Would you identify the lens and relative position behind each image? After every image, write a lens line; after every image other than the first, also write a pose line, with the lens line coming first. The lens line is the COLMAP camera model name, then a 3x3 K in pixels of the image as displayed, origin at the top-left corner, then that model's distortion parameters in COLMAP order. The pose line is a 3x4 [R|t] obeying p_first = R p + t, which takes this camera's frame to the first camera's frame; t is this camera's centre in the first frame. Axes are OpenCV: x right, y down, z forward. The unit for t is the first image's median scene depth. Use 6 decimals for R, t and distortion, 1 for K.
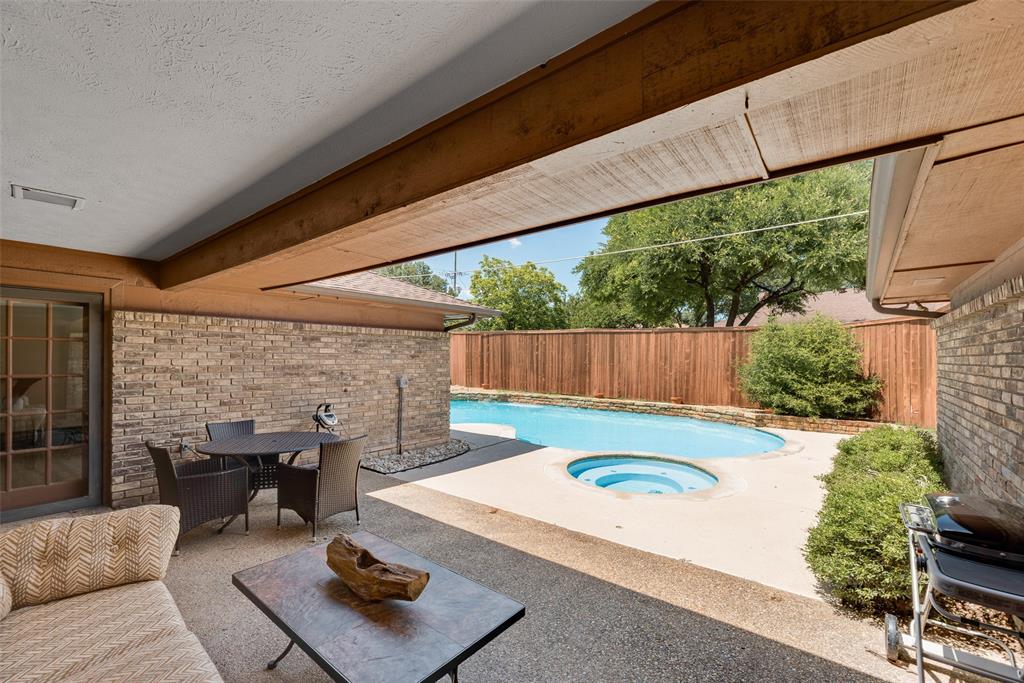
lens RADIAL K [[417.2, 0, 531.0], [0, 417.2, 358.4], [0, 0, 1]] dist [0.001586, 0.000261]
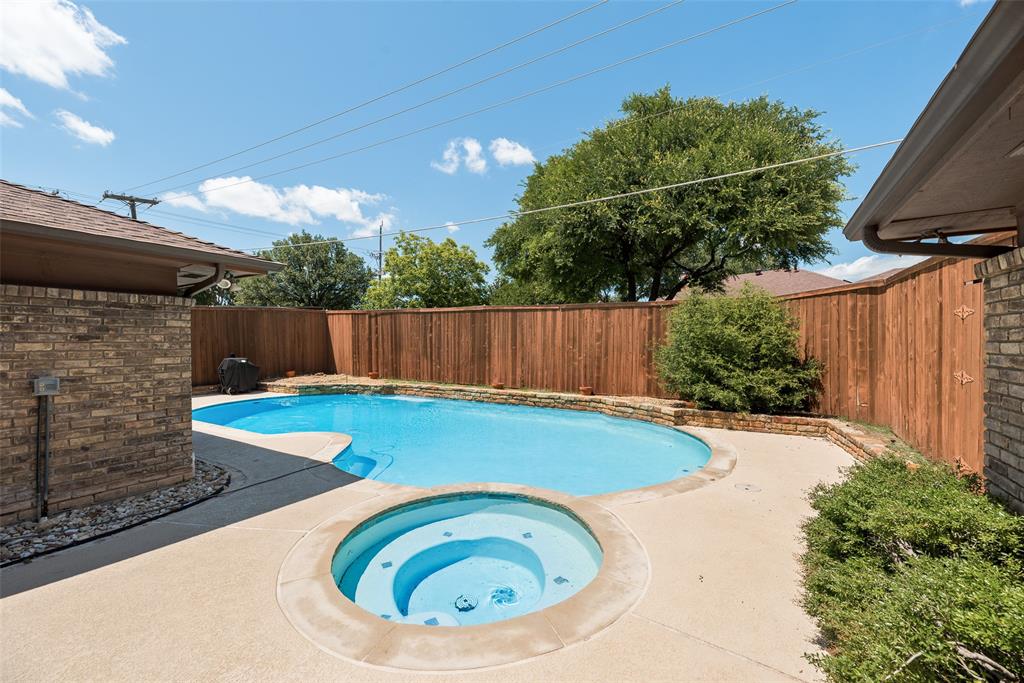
lens RADIAL K [[434.7, 0, 512.2], [0, 434.7, 347.8], [0, 0, 1]] dist [0.000784, -0.000319]
pose [[0.991642, -0.009099, 0.128699, 0.091874], [0.007407, 0.999880, 0.013615, 0.002409], [-0.128807, -0.012548, 0.991590, 0.160394]]
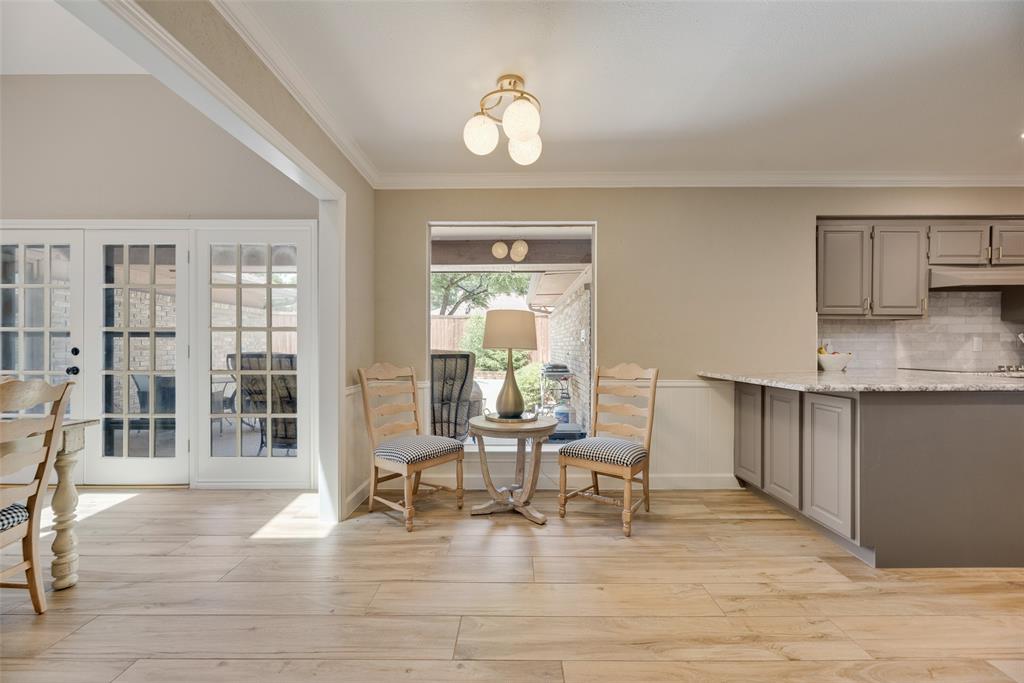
lens RADIAL K [[367.7, 0, 514.2], [0, 367.7, 346.6], [0, 0, 1]] dist [0.000940, 0.000100]
pose [[0.791331, -0.012519, 0.611260, -0.125201], [0.005022, 0.999890, 0.013977, 0.015318], [-0.611368, -0.007990, 0.791306, -0.141625]]
